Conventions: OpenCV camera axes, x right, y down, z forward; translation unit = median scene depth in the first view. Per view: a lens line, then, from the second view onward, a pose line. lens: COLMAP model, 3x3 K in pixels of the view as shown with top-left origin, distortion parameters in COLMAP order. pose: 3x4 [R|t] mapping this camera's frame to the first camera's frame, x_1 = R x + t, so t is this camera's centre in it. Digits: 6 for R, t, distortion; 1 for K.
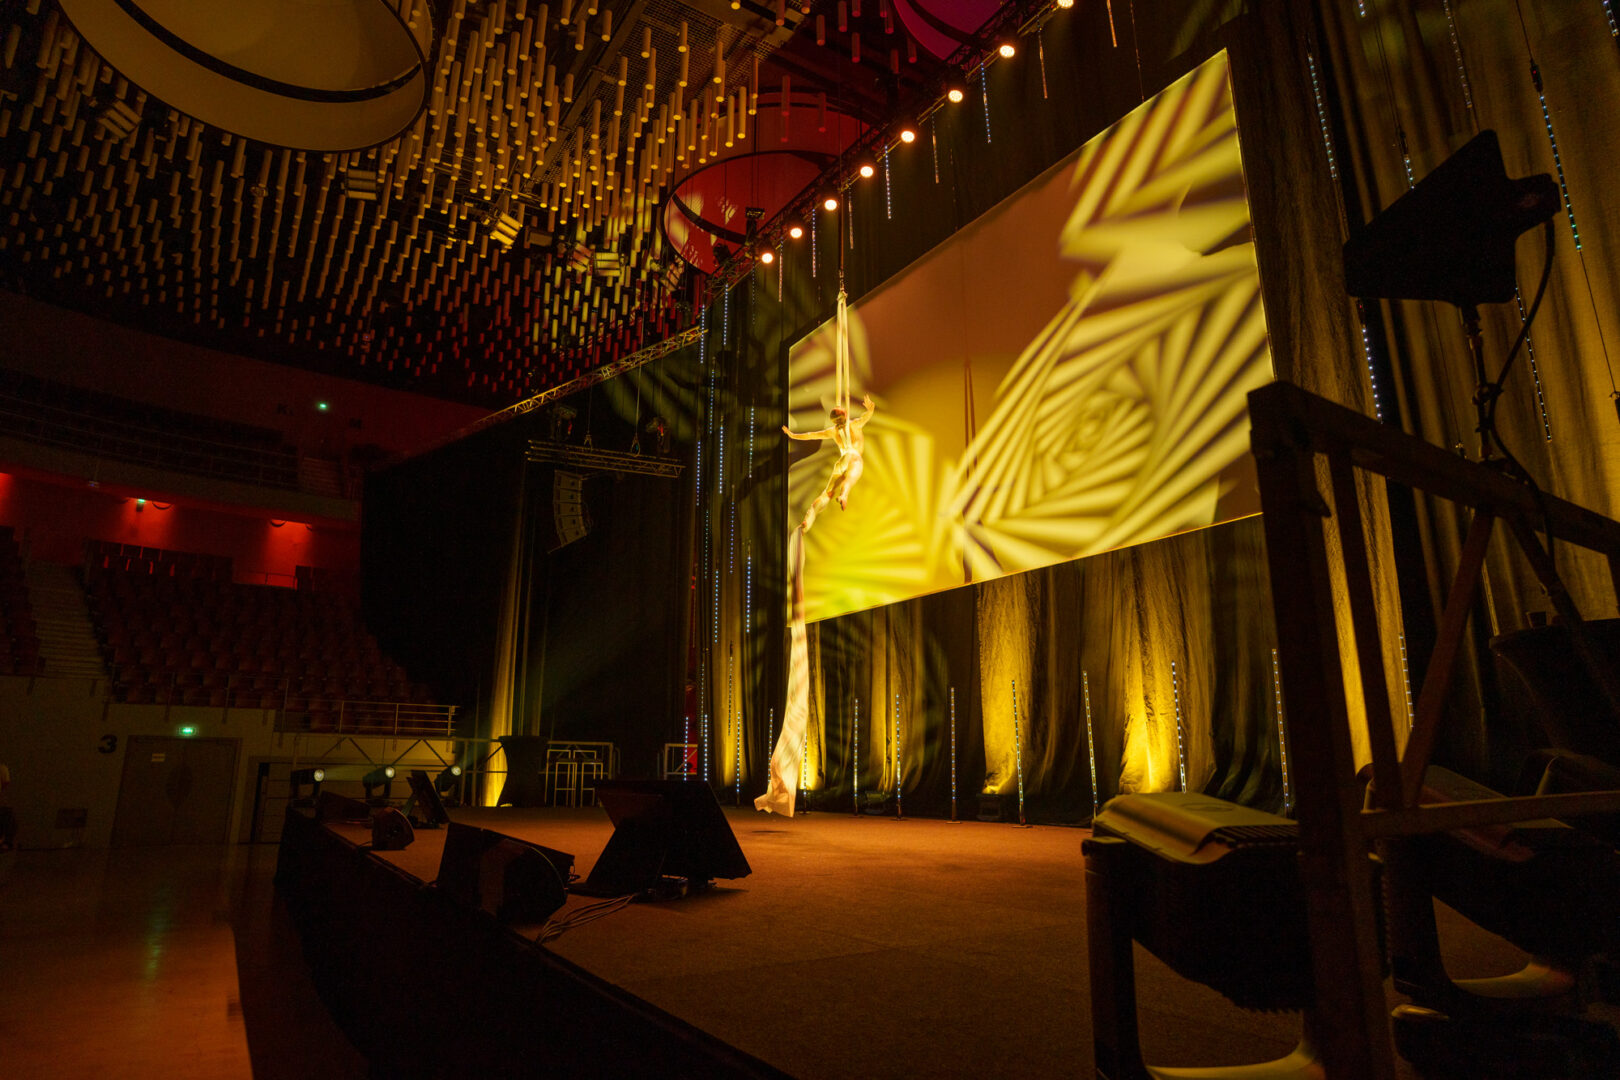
lens RADIAL K [[914.5, 0, 810.0], [0, 914.5, 540.0], [0, 0, 1]] dist [-0.105515, 0.055971]
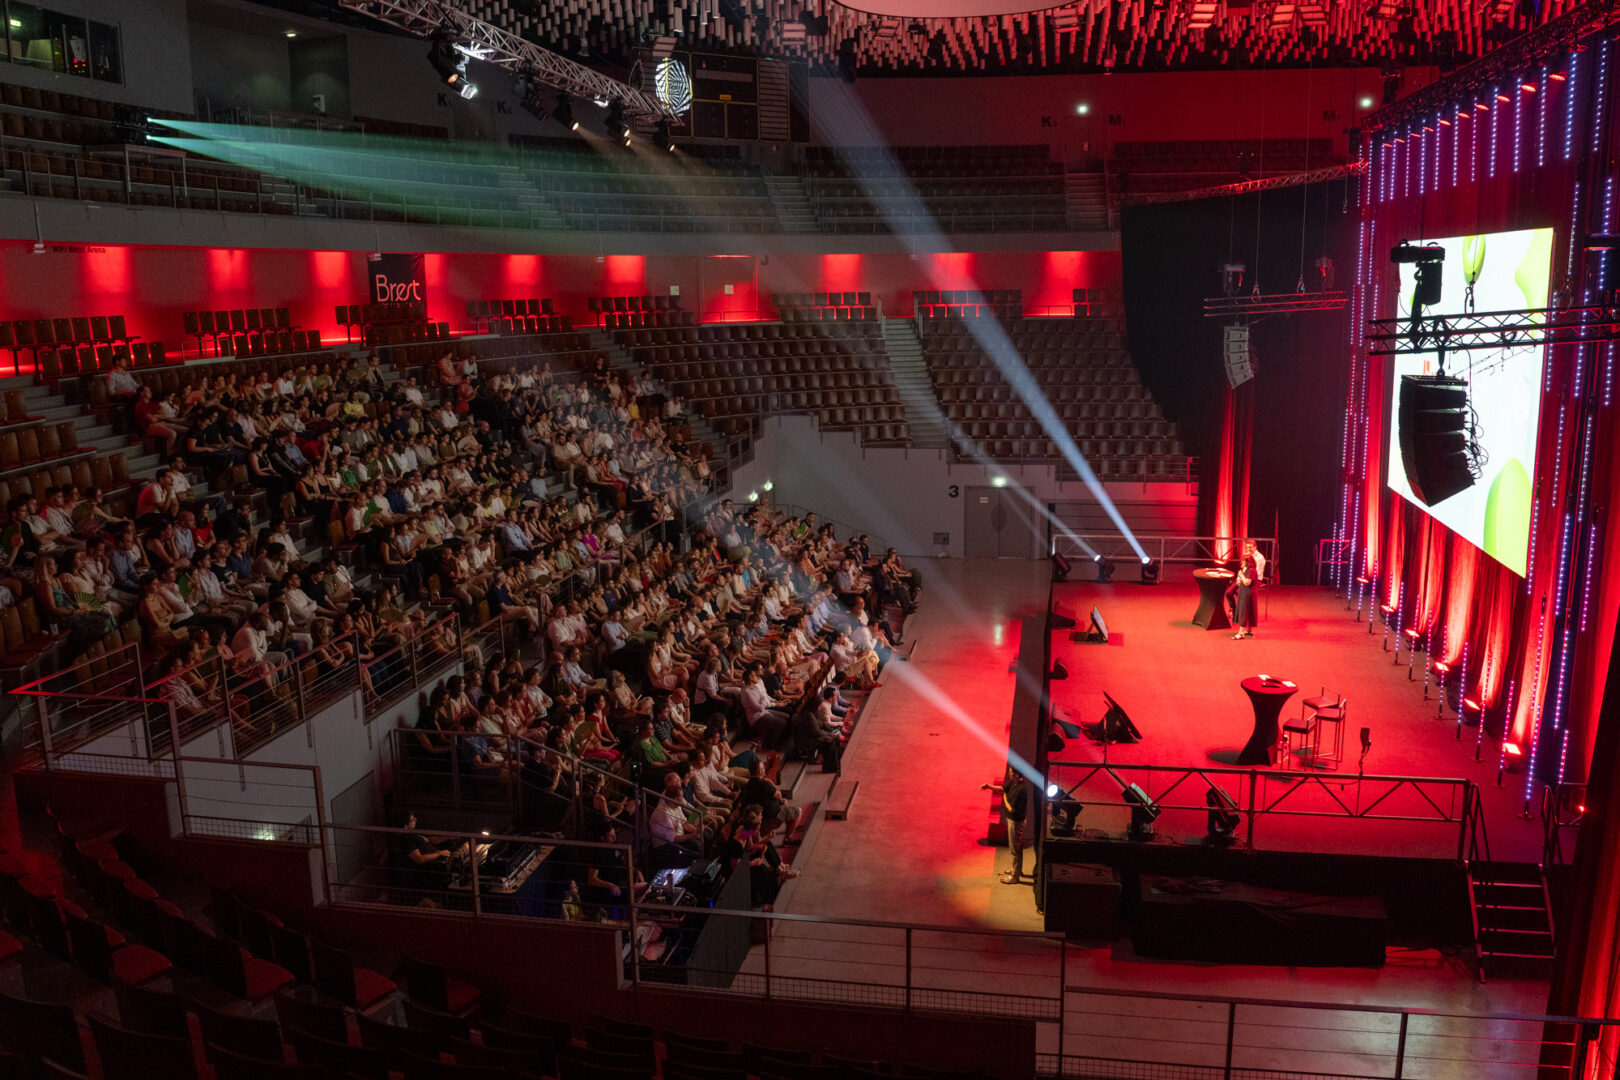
lens RADIAL K [[1322.5, 0, 802.5], [0, 1322.5, 541.5], [0, 0, 1]] dist [-0.058507, -0.011315]
pose [[0.715229, 0.124610, -0.687692, 0.499175], [0.185825, 0.914651, 0.359002, -0.485101], [0.673734, -0.384559, 0.631029, -0.547438]]
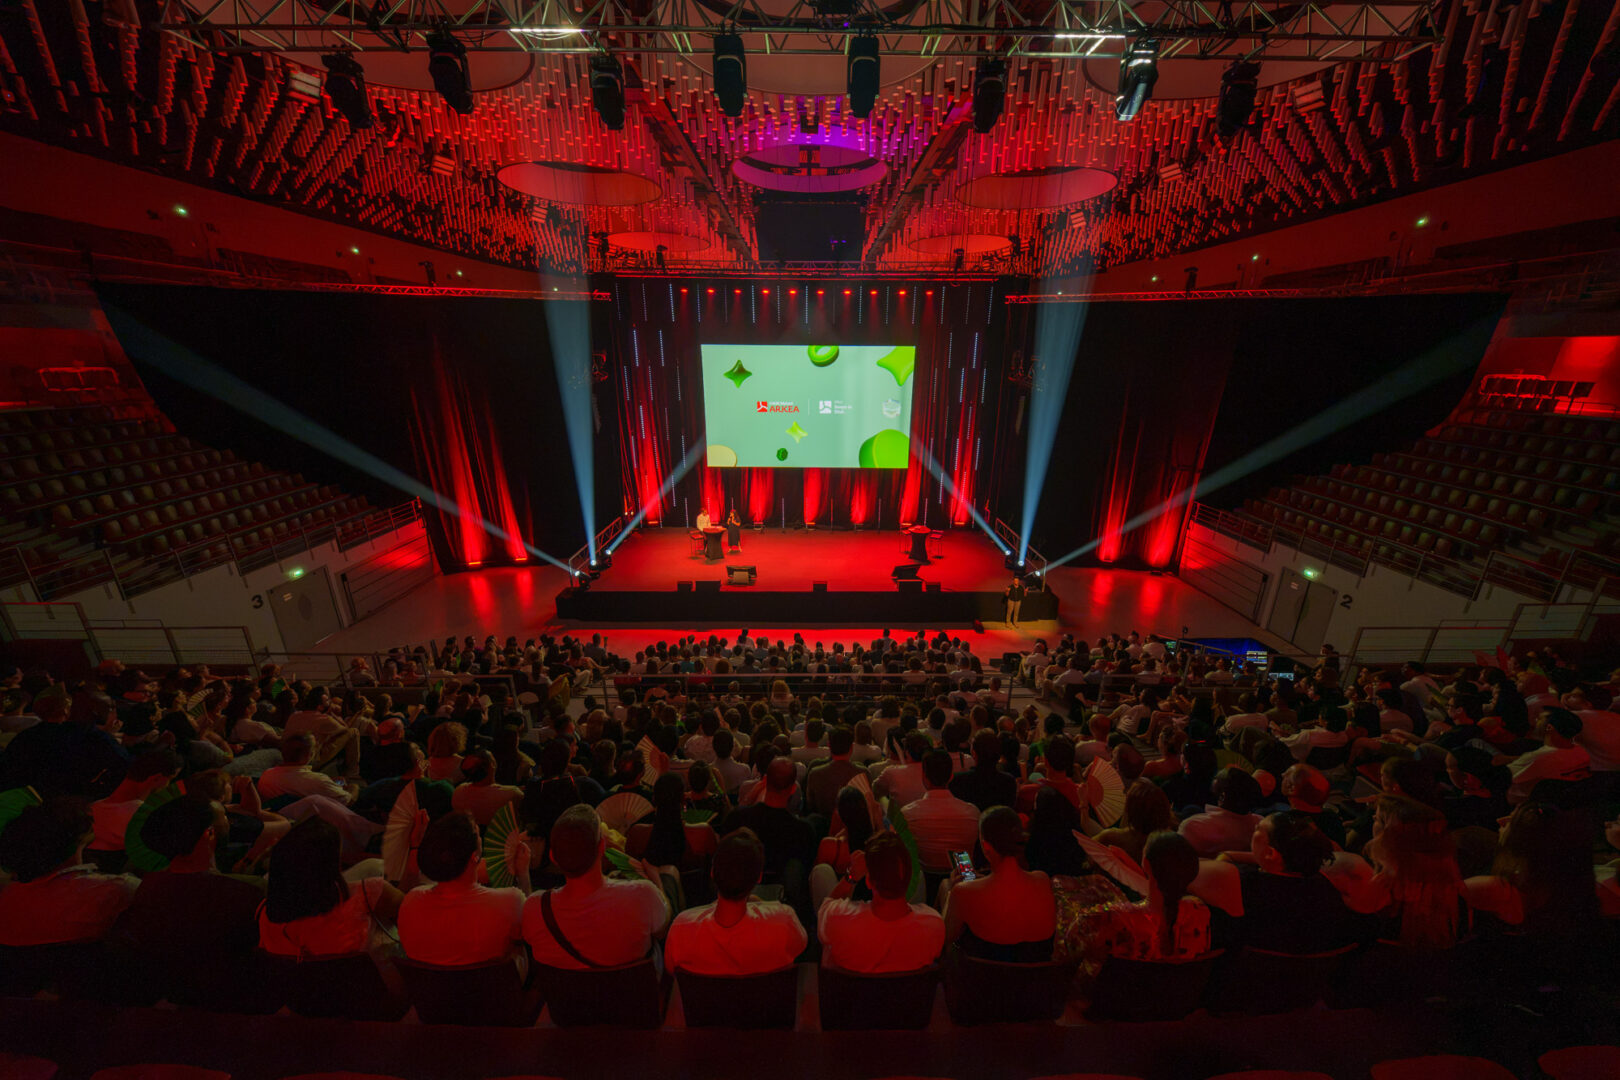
lens RADIAL K [[562.7, 0, 814.8], [0, 562.7, 540.9], [0, 0, 1]] dist [0.012683, -0.010072]
pose [[0.537237, -0.259128, 0.802638, -0.920497], [-0.211537, 0.879821, 0.425636, -0.357963], [-0.816473, -0.398455, 0.417858, -0.012138]]
